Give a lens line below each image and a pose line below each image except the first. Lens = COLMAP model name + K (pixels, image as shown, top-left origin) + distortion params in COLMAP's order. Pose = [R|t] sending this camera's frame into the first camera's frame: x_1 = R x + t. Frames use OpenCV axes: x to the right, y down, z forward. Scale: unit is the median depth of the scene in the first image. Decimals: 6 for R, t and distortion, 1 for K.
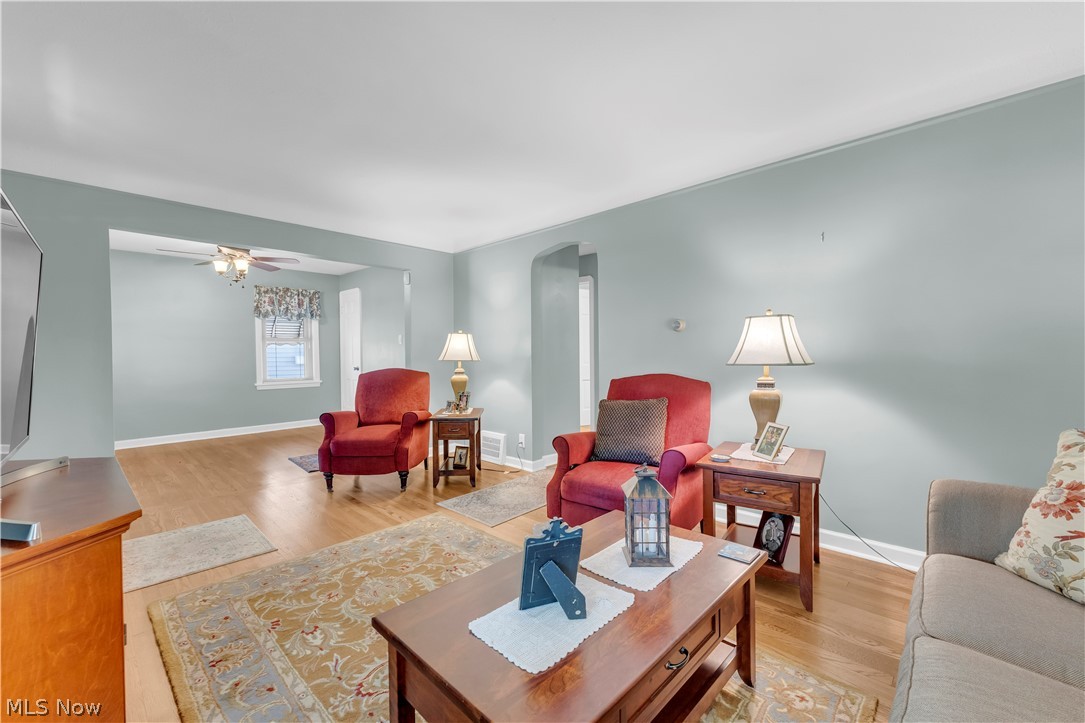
lens RADIAL K [[441.2, 0, 545.5], [0, 441.2, 361.8], [0, 0, 1]] dist [-0.003612, -0.000414]
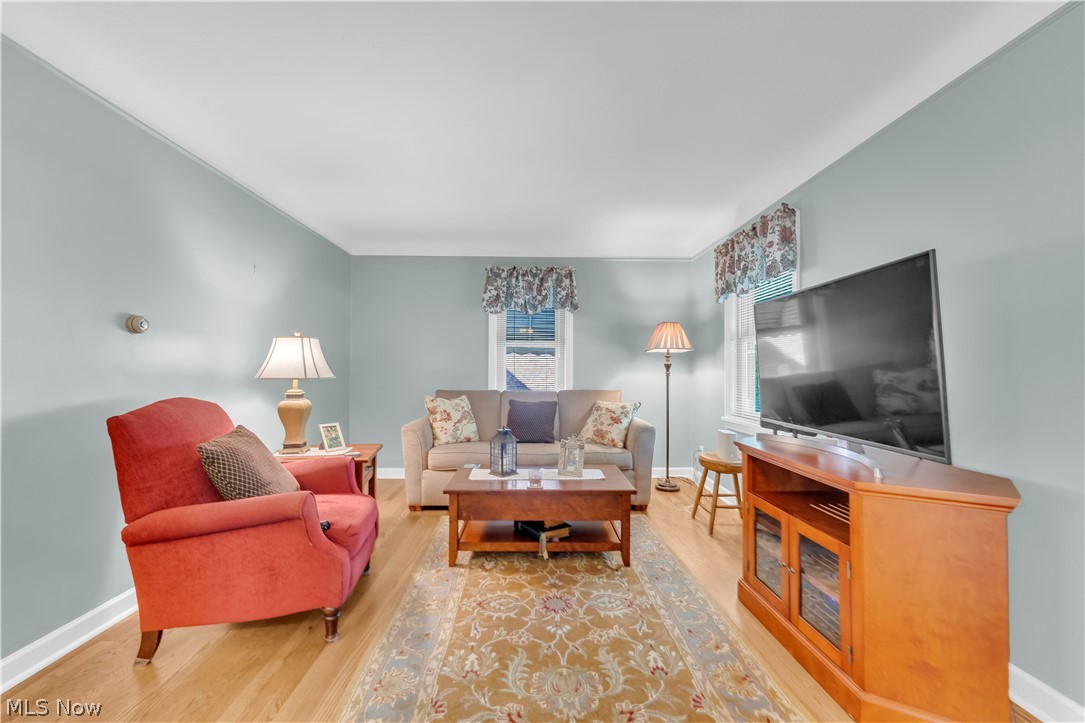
lens RADIAL K [[441.2, 0, 540.0], [0, 441.2, 361.5], [0, 0, 1]] dist [-0.003612, -0.000414]
pose [[-0.707616, 0.014962, 0.706438, -1.001108], [0.010987, 0.999888, -0.010172, -0.024712], [-0.706511, 0.000563, -0.707701, 1.796121]]
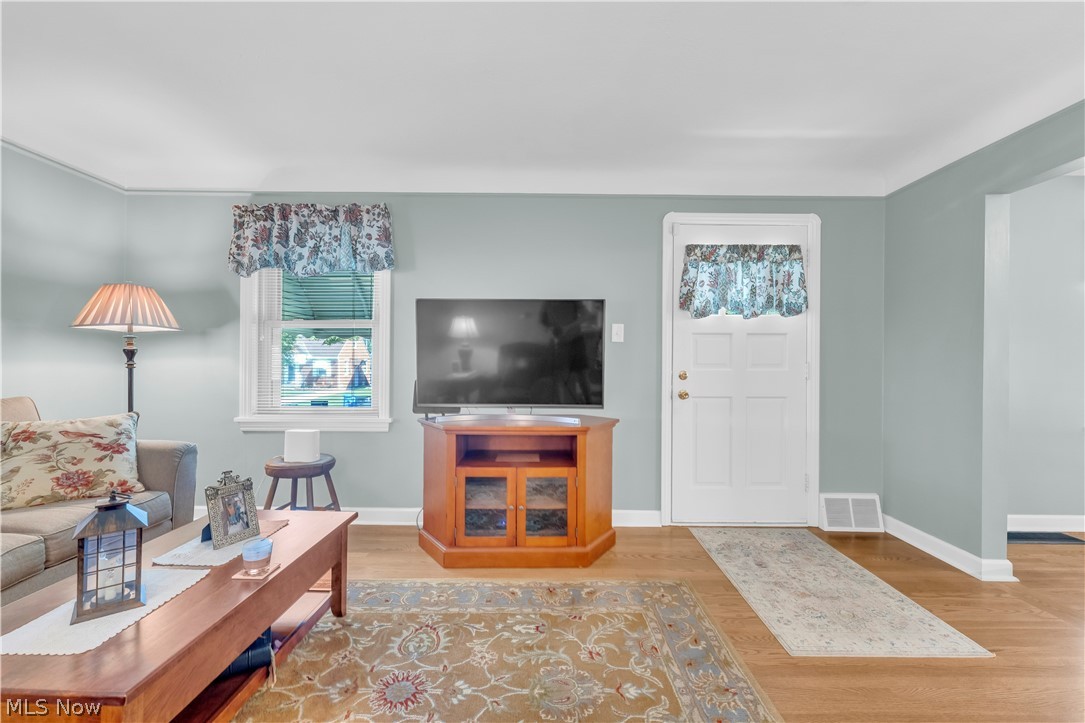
lens RADIAL K [[441.2, 0, 547.3], [0, 441.2, 359.4], [0, 0, 1]] dist [-0.003612, -0.000414]
pose [[-0.722795, -0.000127, -0.691063, 0.166514], [-0.014480, 0.999783, 0.014961, -0.036389], [0.690911, 0.020820, -0.722640, 1.720133]]
